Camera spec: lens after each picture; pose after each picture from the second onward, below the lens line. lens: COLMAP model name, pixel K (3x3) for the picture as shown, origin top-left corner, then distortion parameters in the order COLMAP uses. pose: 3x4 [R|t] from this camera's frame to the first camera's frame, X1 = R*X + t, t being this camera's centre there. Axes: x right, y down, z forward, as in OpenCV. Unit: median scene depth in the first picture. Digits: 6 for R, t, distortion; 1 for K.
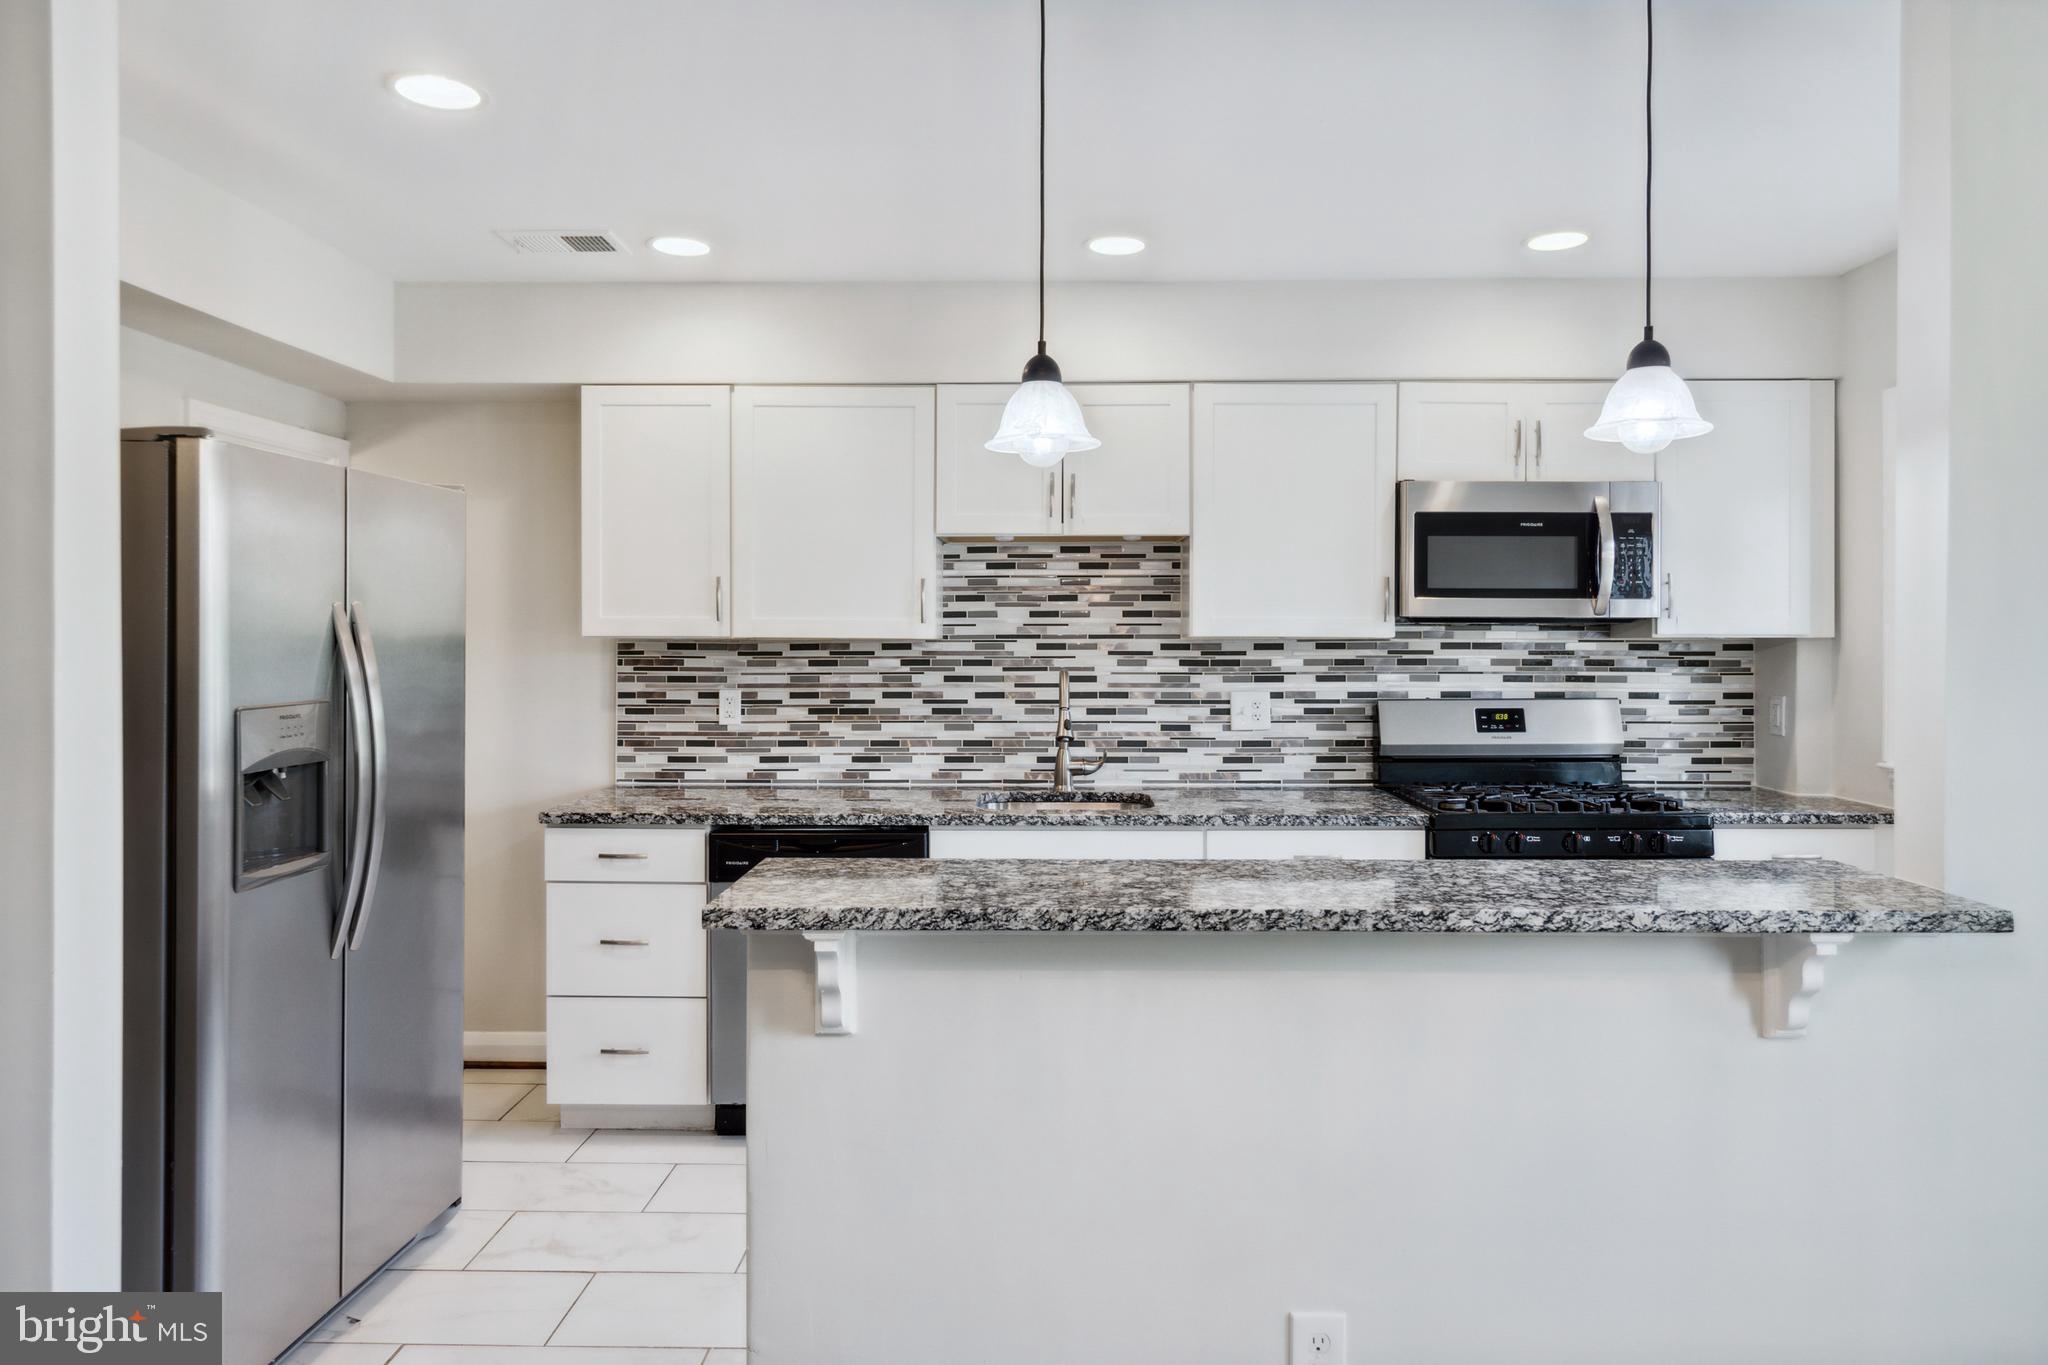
lens RADIAL K [[1309.9, 0, 1043.2], [0, 1309.9, 639.7], [0, 0, 1]] dist [0.001993, -0.000313]
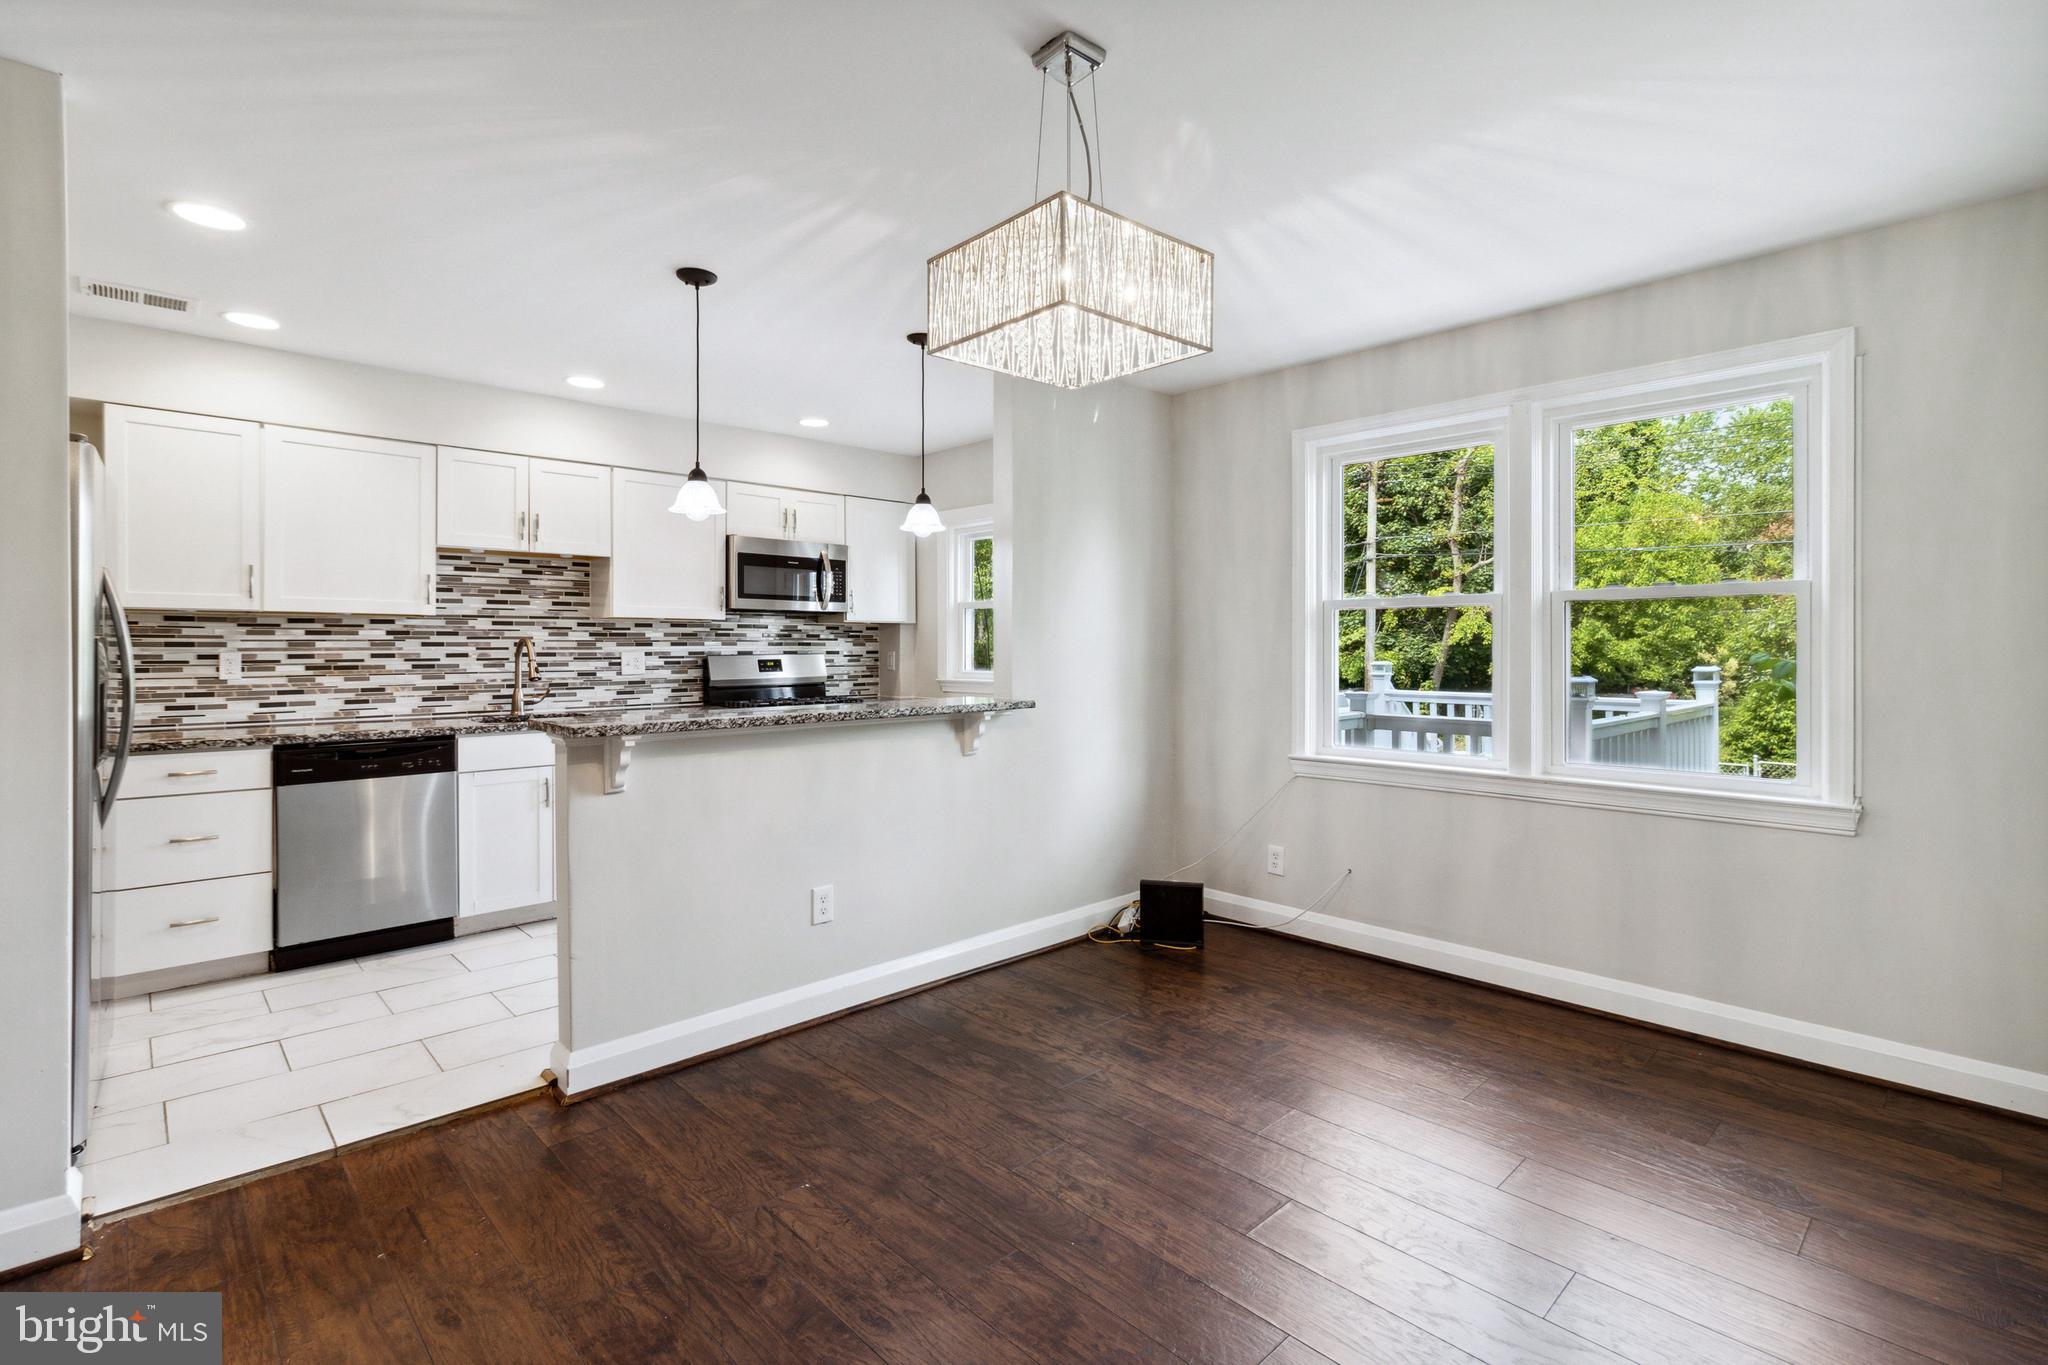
lens RADIAL K [[950.4, 0, 1017.8], [0, 950.4, 651.2], [0, 0, 1]] dist [-0.000167, -0.000006]
pose [[0.717729, -0.004050, 0.696310, -0.339628], [0.002834, 0.999992, 0.002895, 0.036799], [-0.696316, -0.000105, 0.717735, -0.225678]]
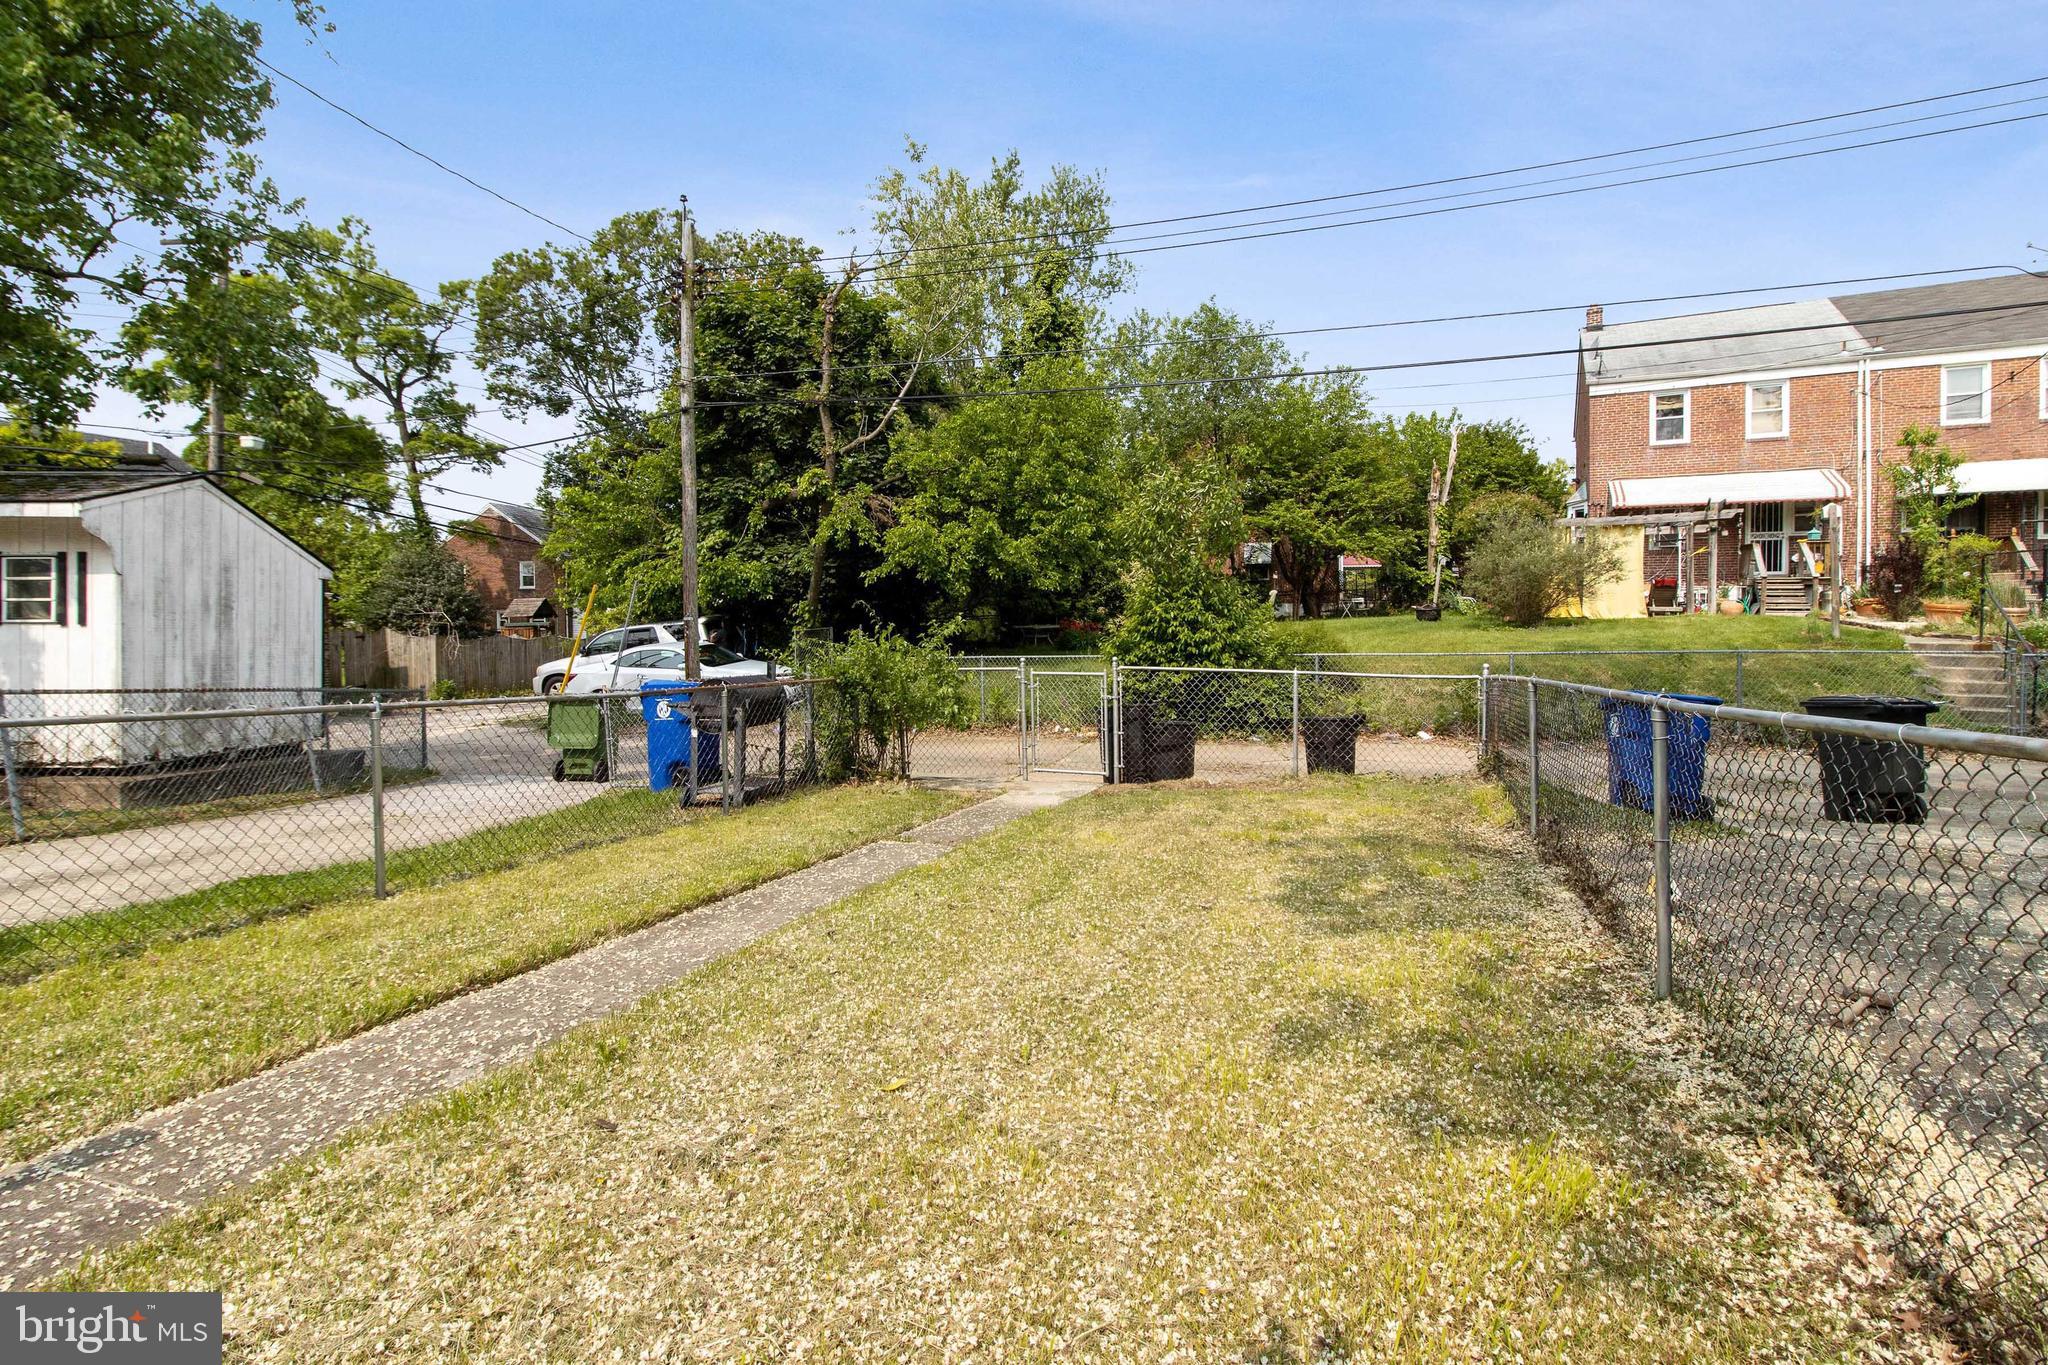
lens RADIAL K [[985.9, 0, 1025.4], [0, 985.9, 651.2], [0, 0, 1]] dist [0.002561, 0.000233]
pose [[0.306790, -0.039955, 0.950938, 1.604296], [0.009792, 0.999198, 0.038824, 0.301801], [-0.951727, -0.002599, 0.306936, -0.115870]]
